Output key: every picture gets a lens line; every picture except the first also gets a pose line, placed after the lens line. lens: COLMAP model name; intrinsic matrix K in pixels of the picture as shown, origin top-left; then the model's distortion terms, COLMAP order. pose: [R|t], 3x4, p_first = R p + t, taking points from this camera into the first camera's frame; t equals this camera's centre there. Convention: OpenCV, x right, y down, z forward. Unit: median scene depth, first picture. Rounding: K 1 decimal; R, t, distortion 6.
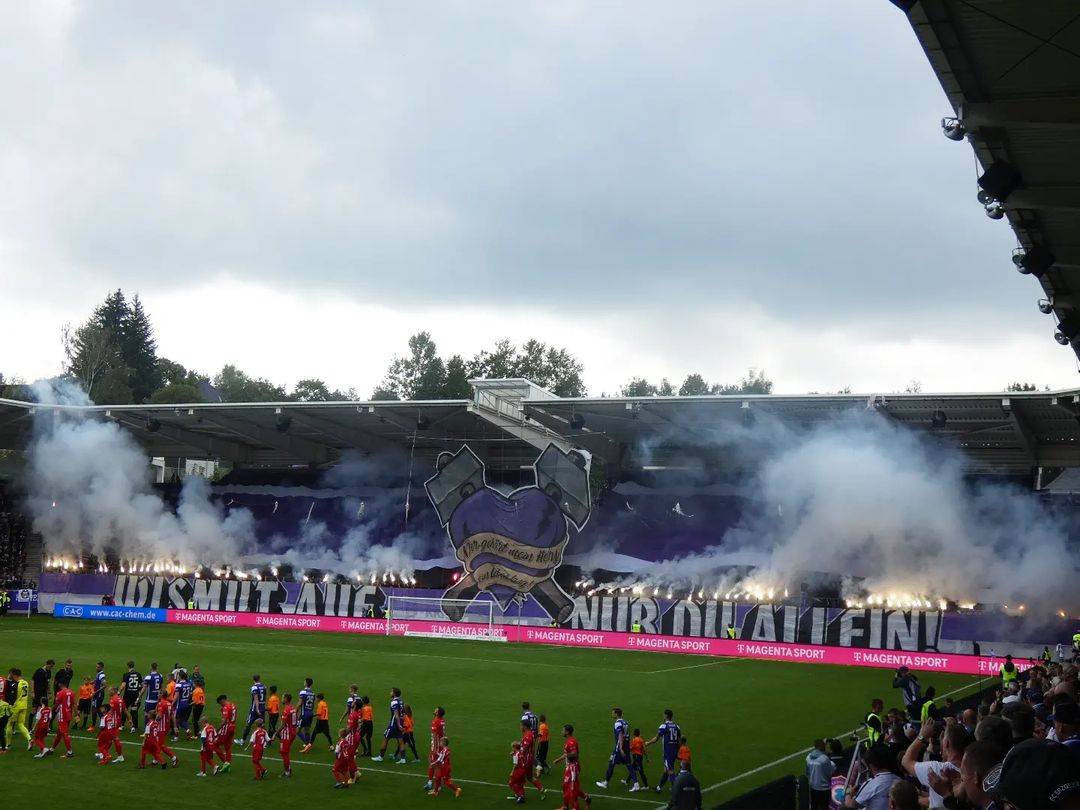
lens RADIAL K [[1540.1, 0, 540.0], [0, 1540.1, 405.0], [0, 0, 1]] dist [0.094923, -0.020575]
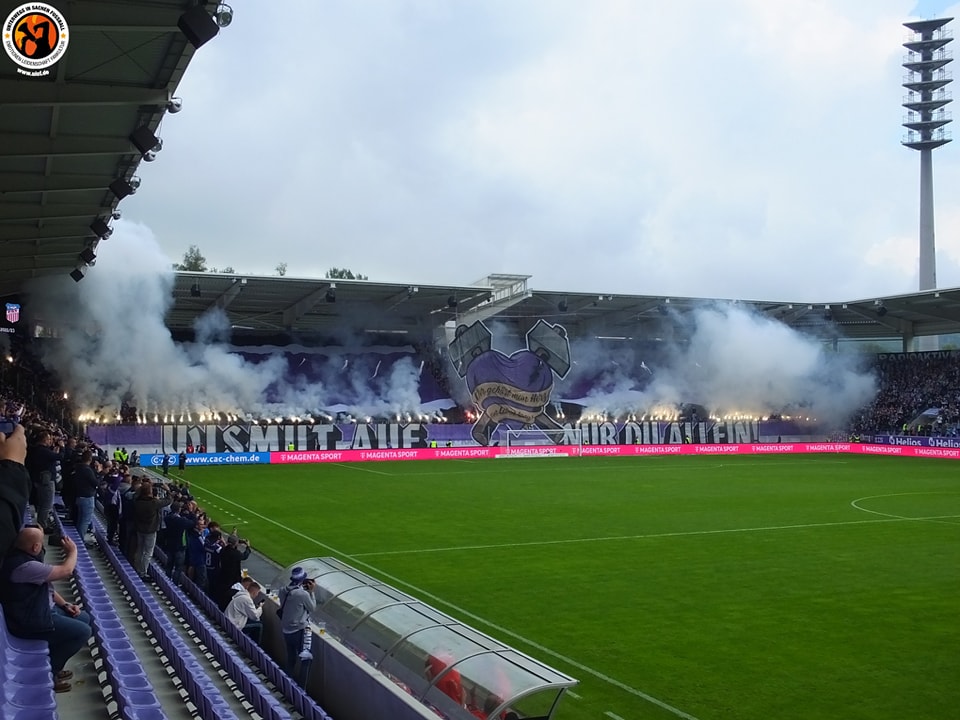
lens RADIAL K [[1049.2, 0, 480.0], [0, 1049.2, 360.0], [0, 0, 1]] dist [0.037675, -0.009141]
pose [[0.639202, -0.005418, 0.769019, -0.760262], [-0.059278, 0.996653, 0.056293, 0.008800], [-0.766751, -0.081569, 0.636742, 0.388645]]
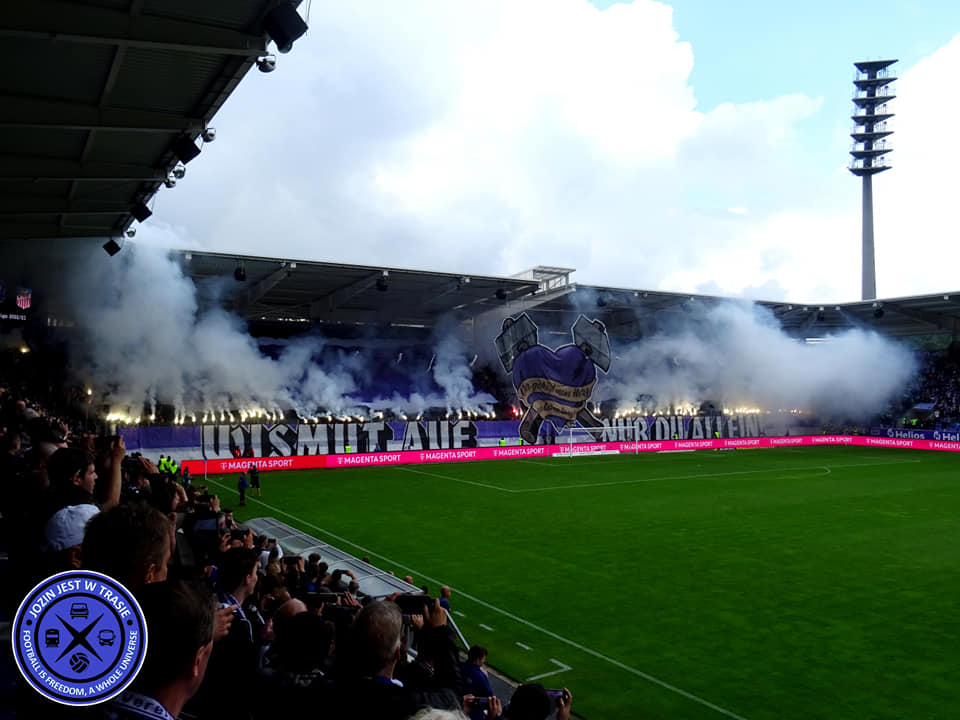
lens RADIAL K [[791.5, 0, 480.0], [0, 791.5, 360.0], [0, 0, 1]] dist [-0.008356, -0.009708]
pose [[0.541955, -0.003800, 0.840399, -0.643688], [-0.073583, 0.995935, 0.051955, 0.032804], [-0.837180, -0.089997, 0.539472, 0.642003]]
